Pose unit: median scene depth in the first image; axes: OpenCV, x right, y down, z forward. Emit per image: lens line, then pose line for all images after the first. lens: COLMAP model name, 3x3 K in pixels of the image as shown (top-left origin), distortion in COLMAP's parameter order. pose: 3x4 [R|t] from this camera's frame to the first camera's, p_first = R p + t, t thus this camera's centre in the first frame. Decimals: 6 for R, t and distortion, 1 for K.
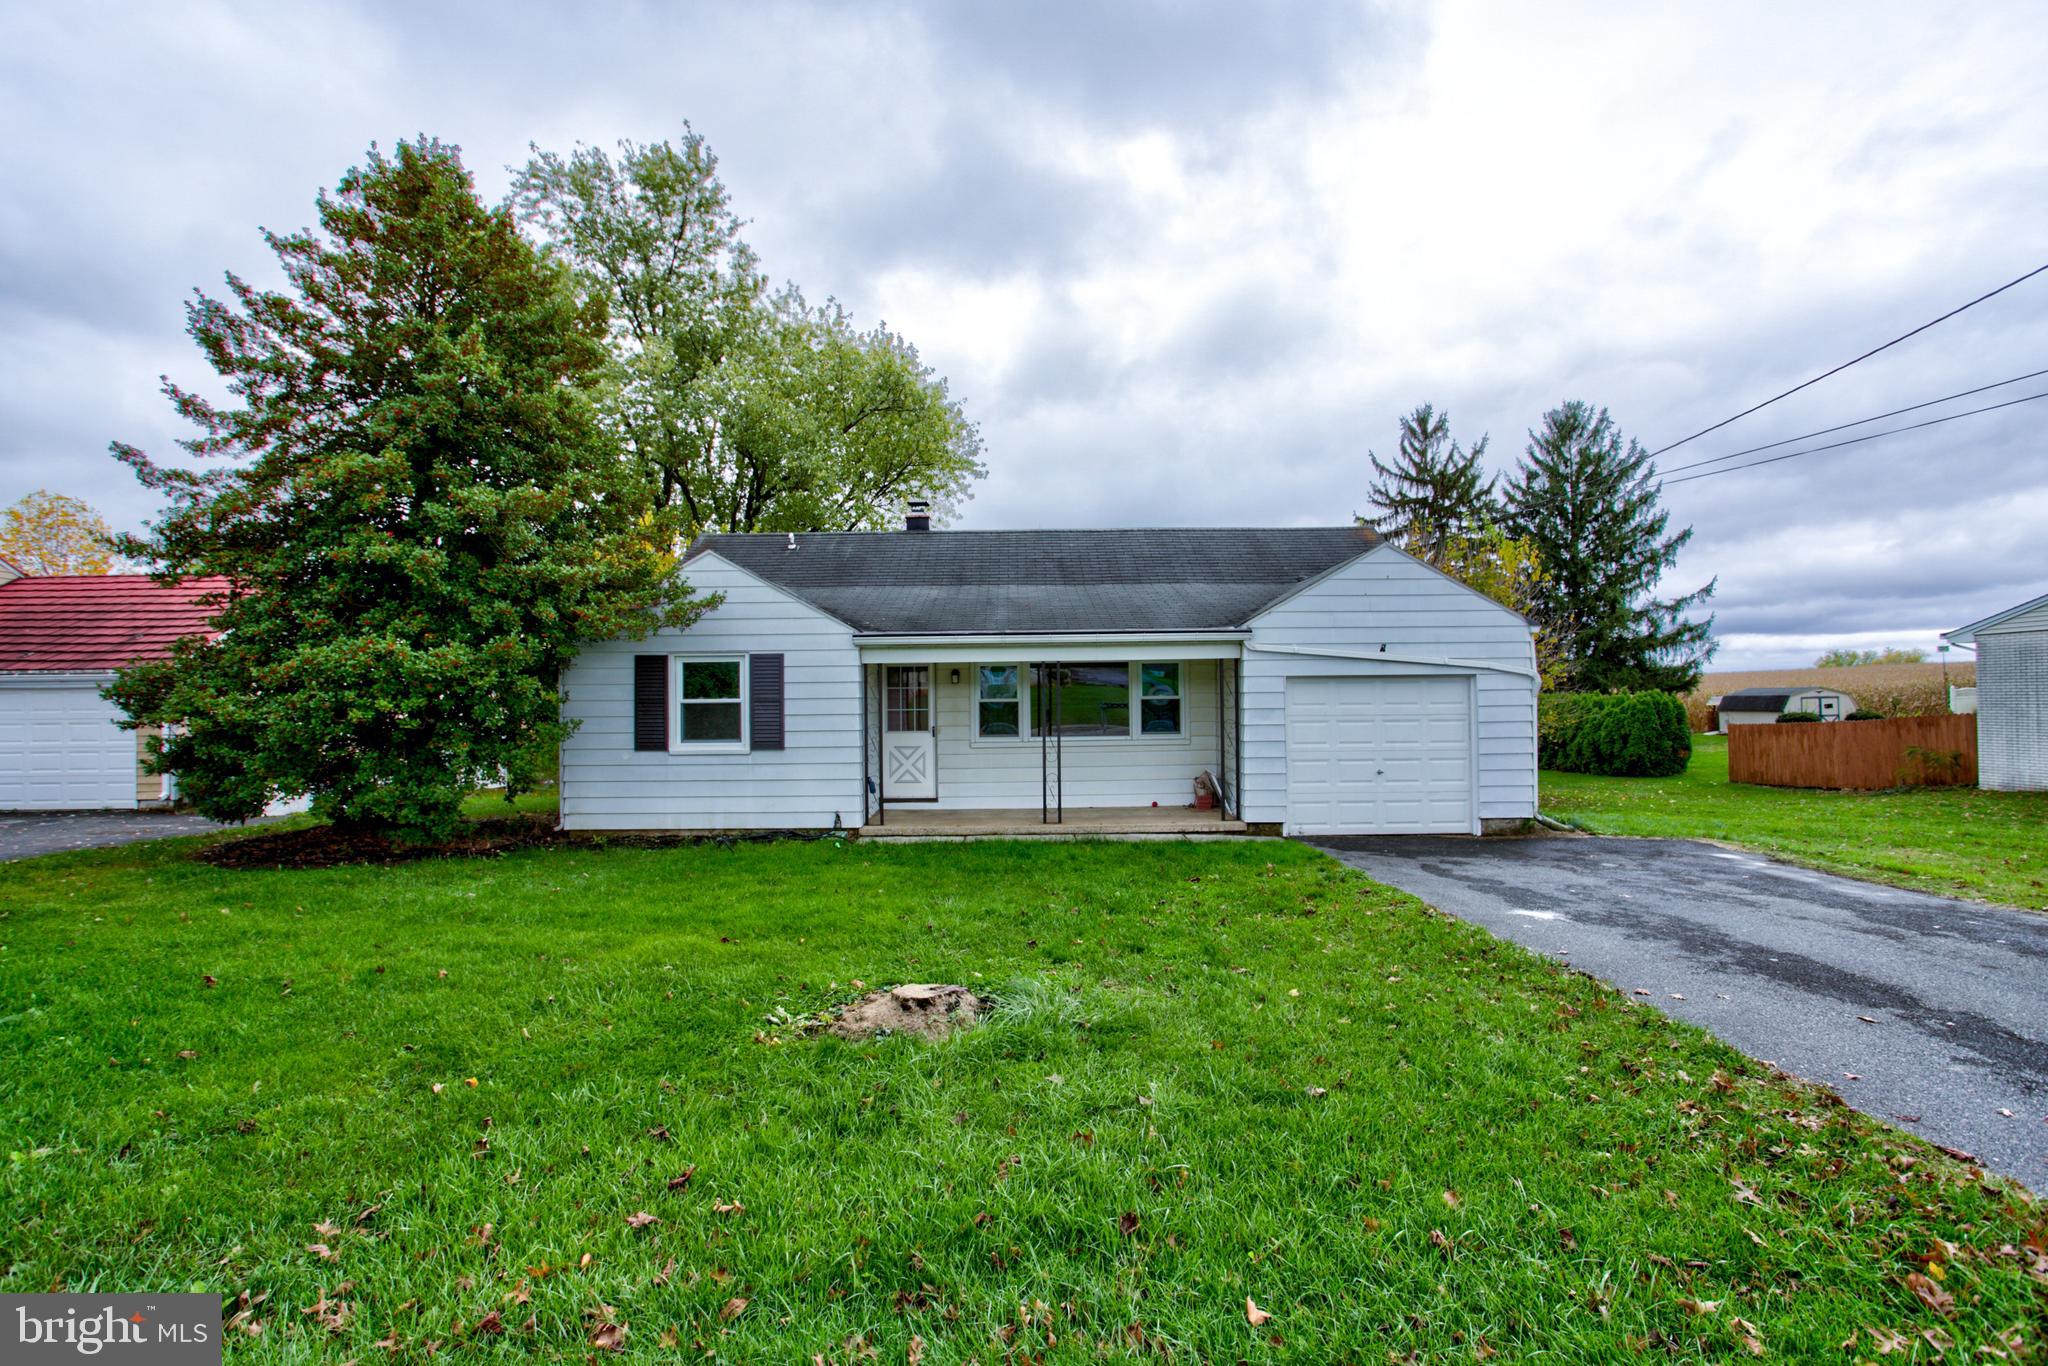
lens RADIAL K [[1002.8, 0, 1025.2], [0, 1002.8, 661.8], [0, 0, 1]] dist [-0.054118, 0.031525]
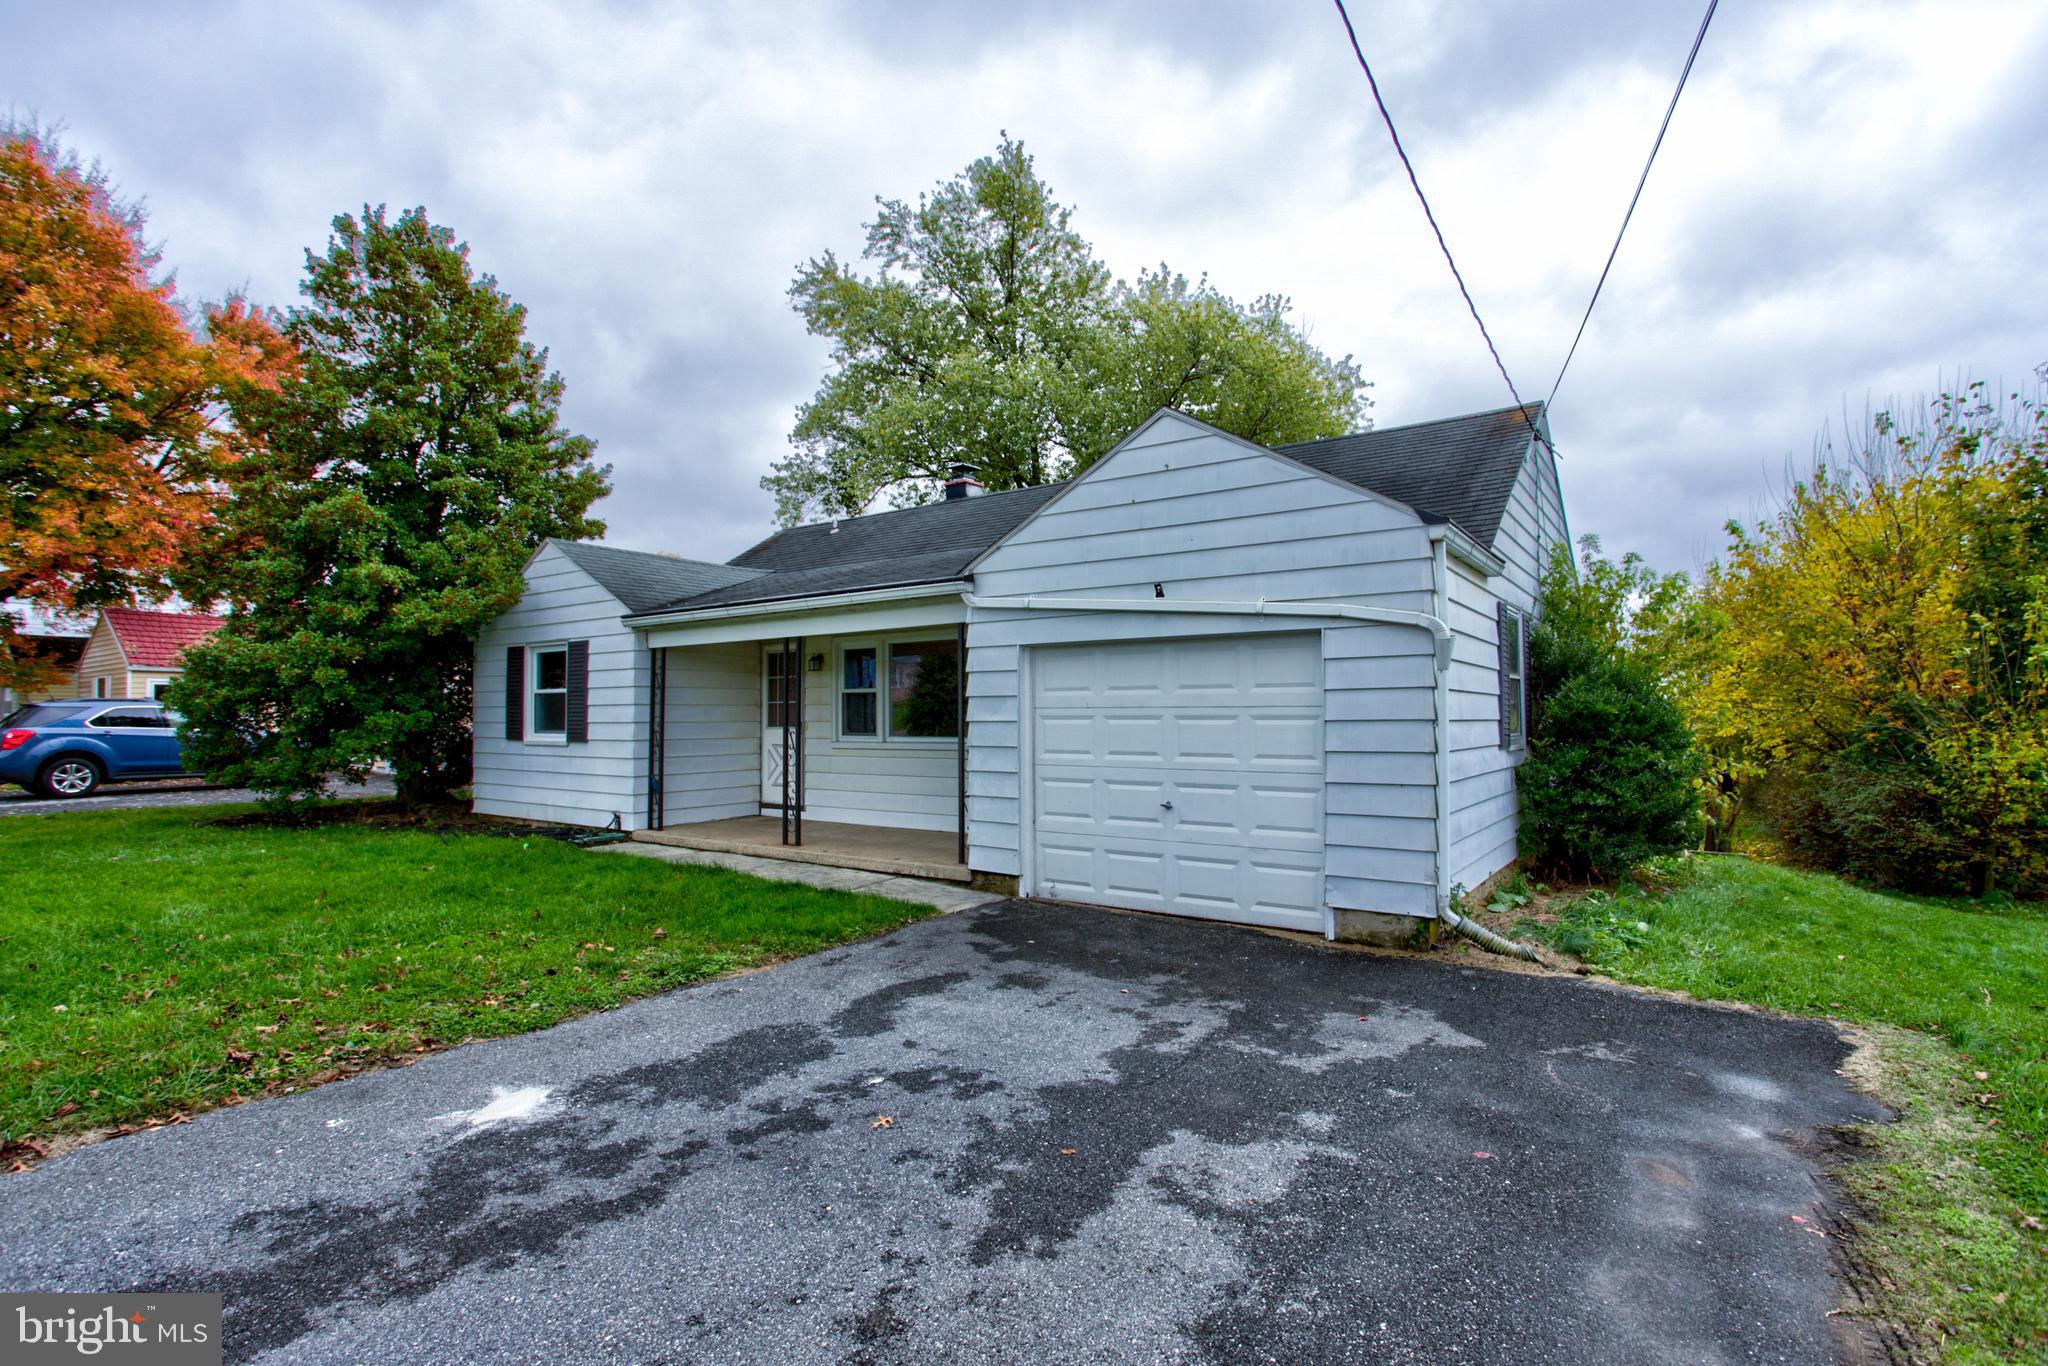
lens RADIAL K [[1002.8, 0, 1025.2], [0, 1002.8, 661.8], [0, 0, 1]] dist [-0.054118, 0.031525]
pose [[0.802549, -0.026012, -0.596019, 0.643072], [0.018709, 0.999655, -0.018437, 0.036720], [0.596293, 0.003646, 0.802759, 0.488629]]
